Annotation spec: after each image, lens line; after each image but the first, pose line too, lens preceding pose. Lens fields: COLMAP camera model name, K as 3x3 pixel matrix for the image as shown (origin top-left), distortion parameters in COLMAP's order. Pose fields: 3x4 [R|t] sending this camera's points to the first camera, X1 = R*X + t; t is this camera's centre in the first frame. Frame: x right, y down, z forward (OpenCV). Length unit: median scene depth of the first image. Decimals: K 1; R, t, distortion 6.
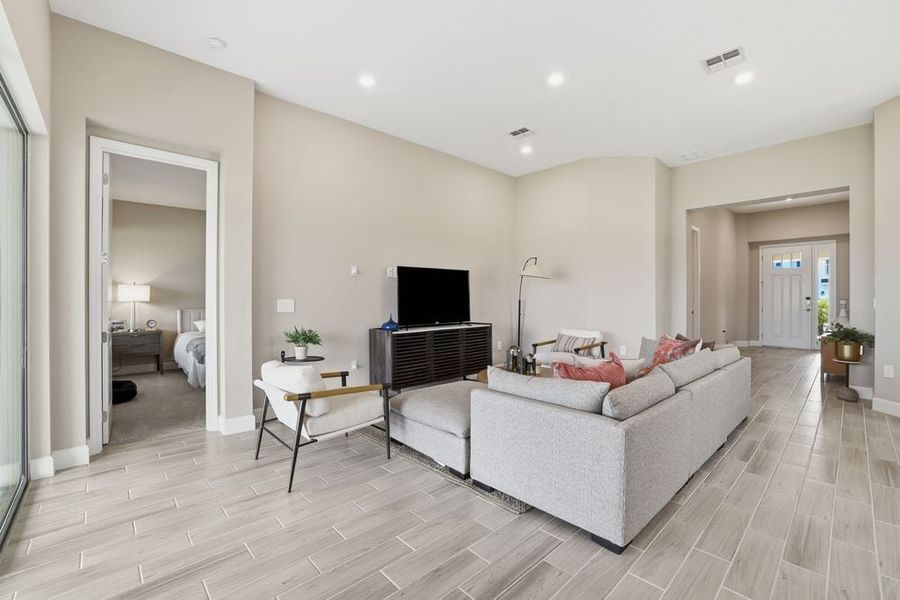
lens RADIAL K [[391.4, 0, 443.8], [0, 391.4, 301.2], [0, 0, 1]] dist [-0.019494, 0.003719]
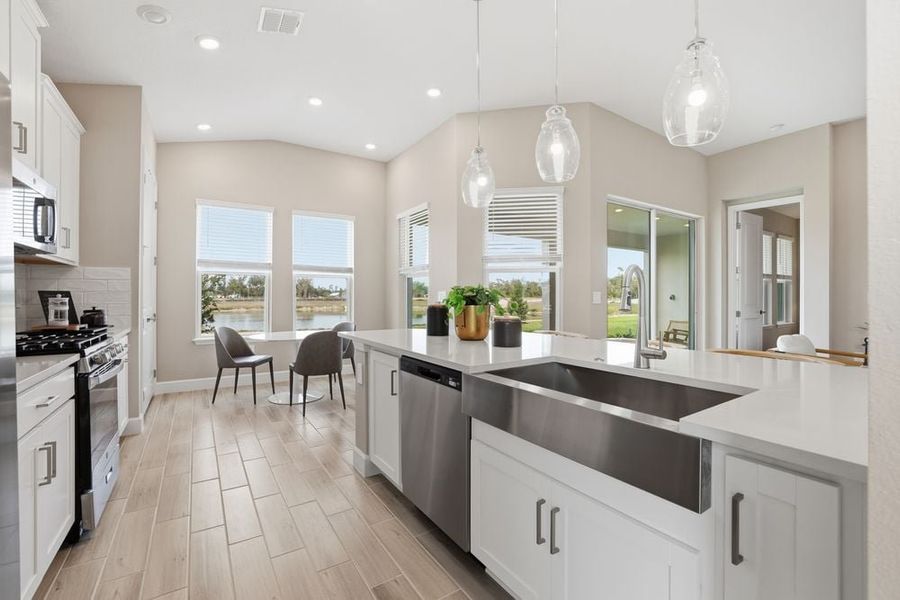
lens RADIAL K [[391.4, 0, 455.9], [0, 391.4, 297.1], [0, 0, 1]] dist [-0.019494, 0.003719]
pose [[-0.140473, 0.003374, -0.990079, 0.833800], [-0.010915, 0.999928, 0.004956, 0.014590], [0.990024, 0.011502, -0.140426, -0.040261]]
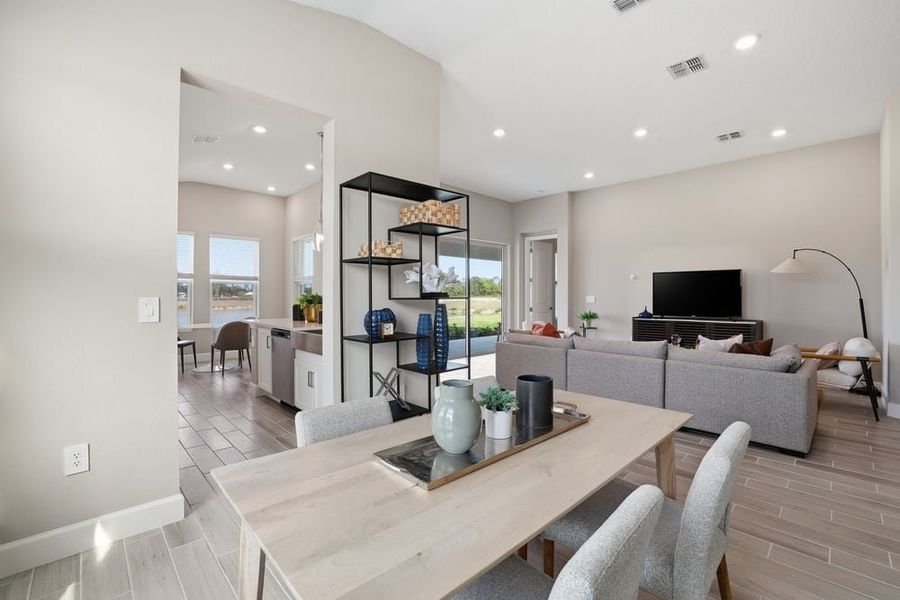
lens RADIAL K [[391.4, 0, 450.9], [0, 391.4, 294.6], [0, 0, 1]] dist [-0.019494, 0.003719]
pose [[0.032631, -0.000401, -0.999467, 1.401424], [-0.010453, 0.999945, -0.000743, -0.001562], [0.999413, 0.010472, 0.032625, 0.262769]]
